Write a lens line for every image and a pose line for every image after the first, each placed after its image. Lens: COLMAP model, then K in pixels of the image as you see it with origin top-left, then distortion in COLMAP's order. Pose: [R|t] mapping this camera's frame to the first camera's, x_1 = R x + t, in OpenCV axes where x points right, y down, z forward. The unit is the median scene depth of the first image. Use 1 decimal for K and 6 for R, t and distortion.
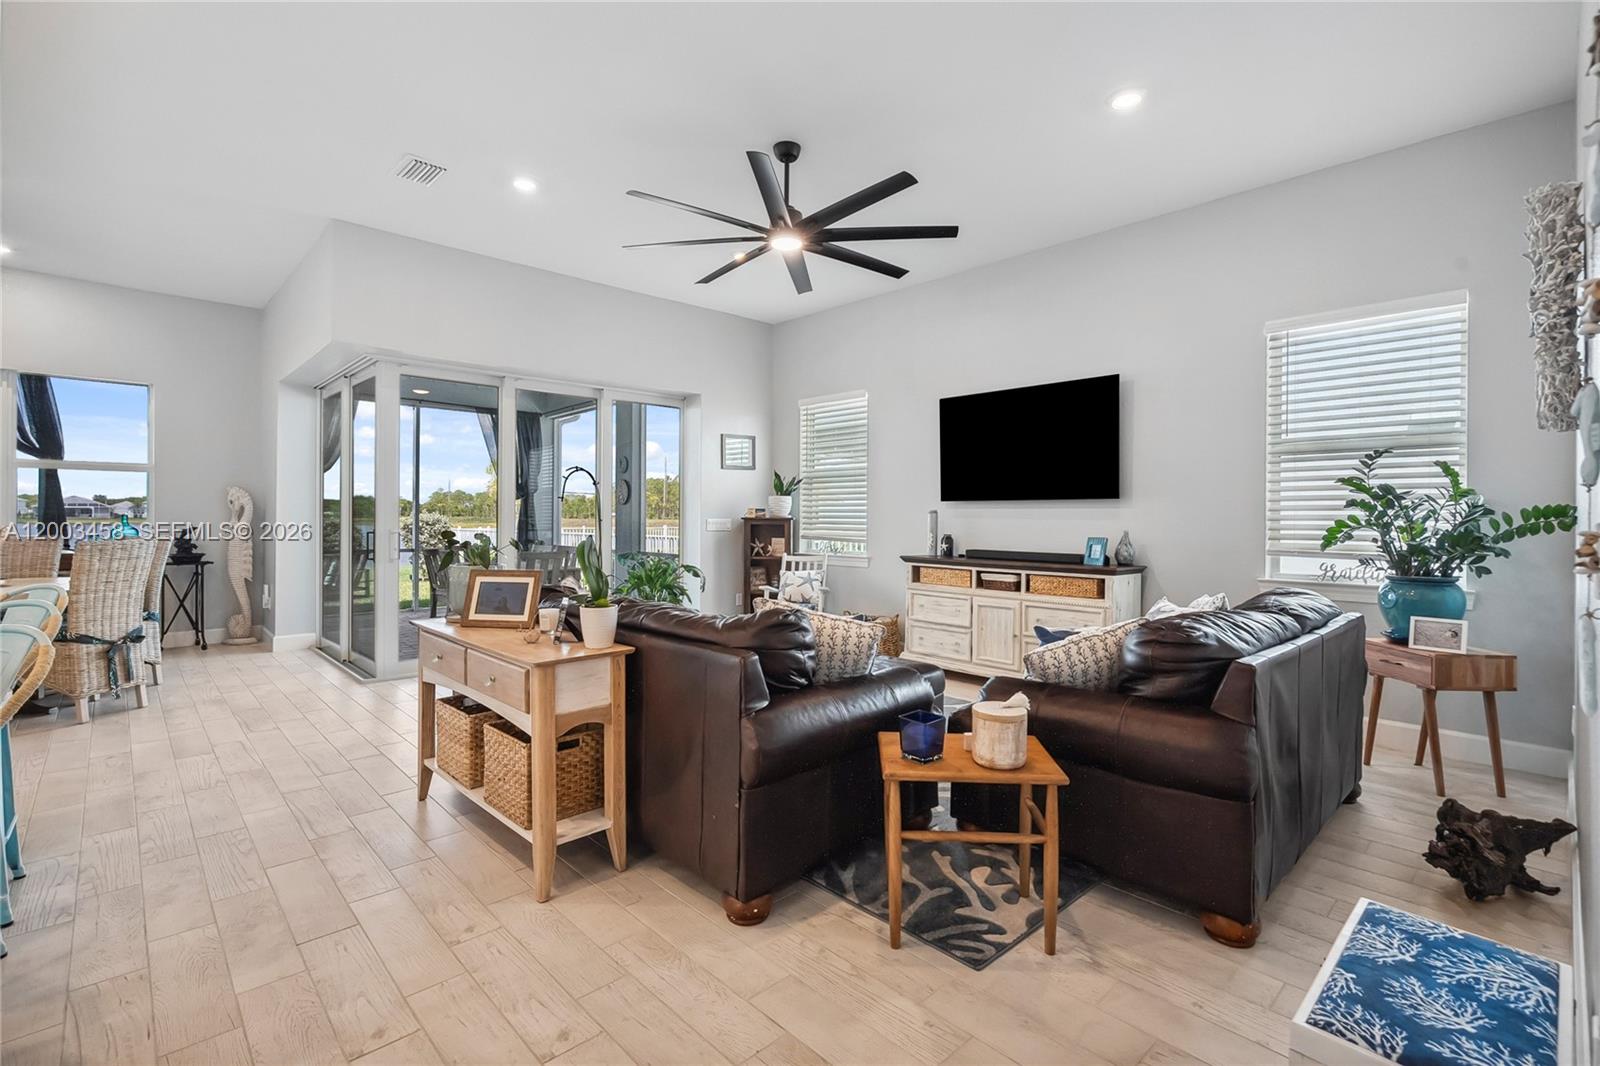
lens RADIAL K [[737.4, 0, 805.6], [0, 737.4, 526.7], [0, 0, 1]] dist [0.001455, 0.000038]
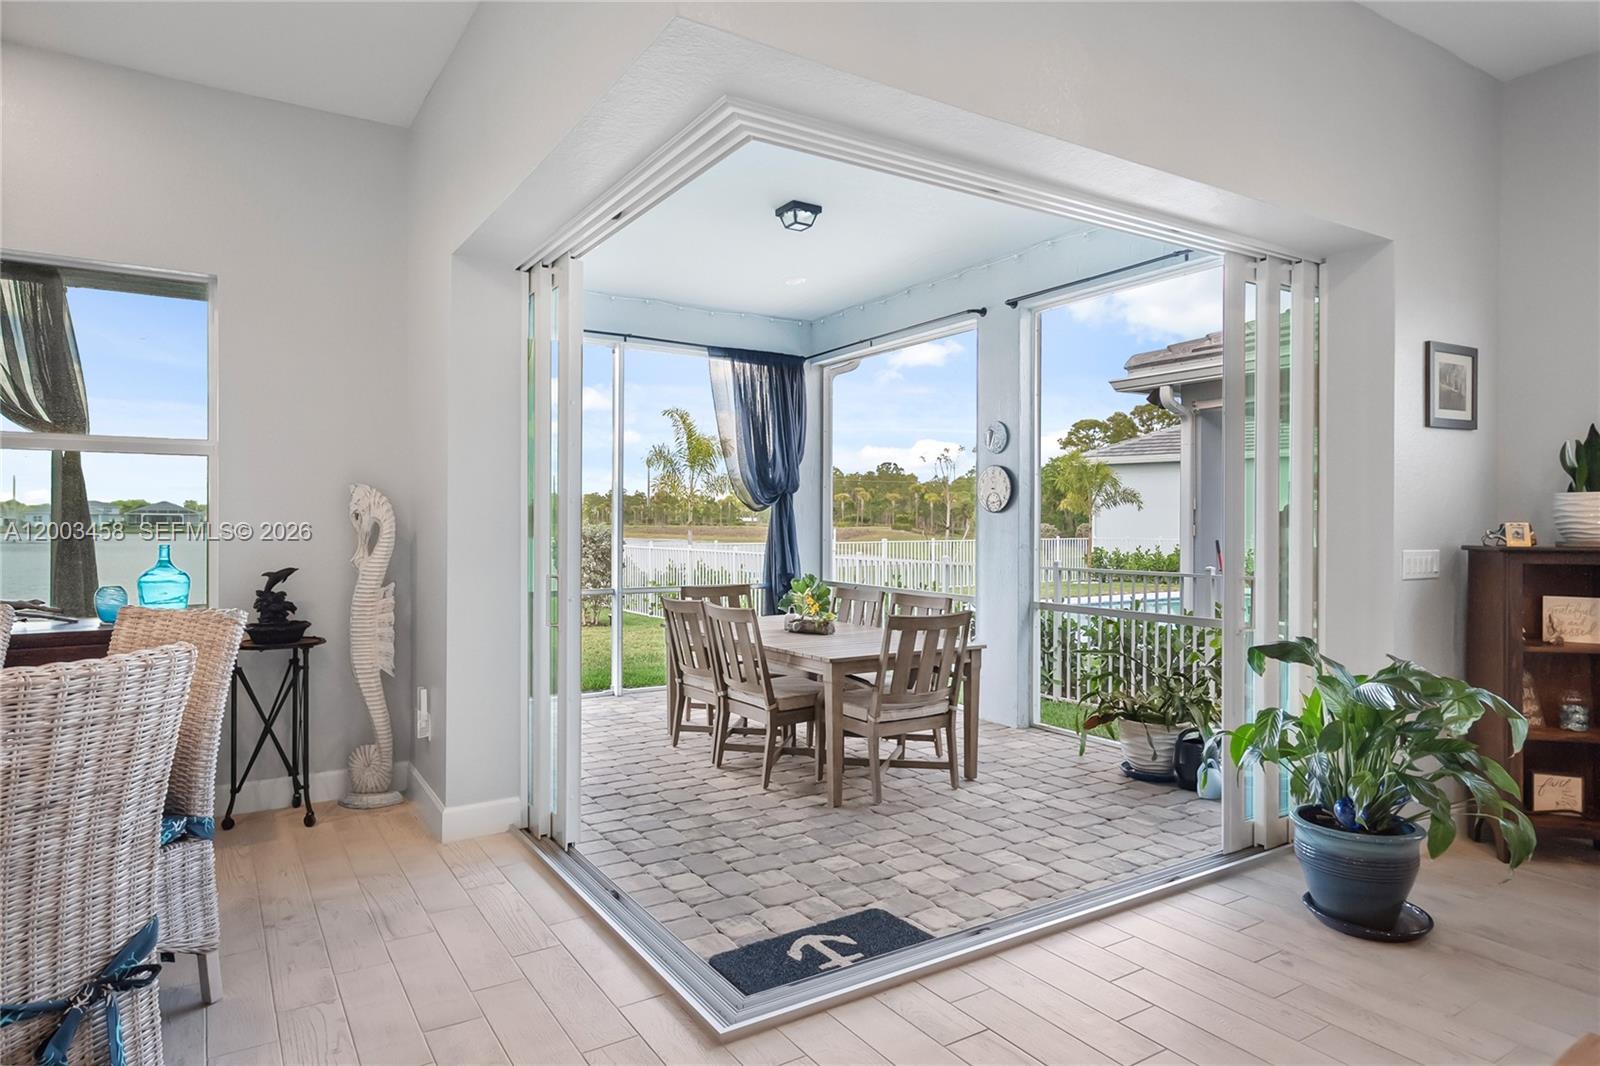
lens RADIAL K [[928.1, 0, 798.9], [0, 928.1, 531.4], [0, 0, 1]] dist [-0.002346, -0.000765]
pose [[0.982887, -0.001737, -0.184204, -0.386163], [0.001390, 0.999997, -0.002018, -0.021772], [0.184207, 0.001728, 0.982886, 0.460509]]
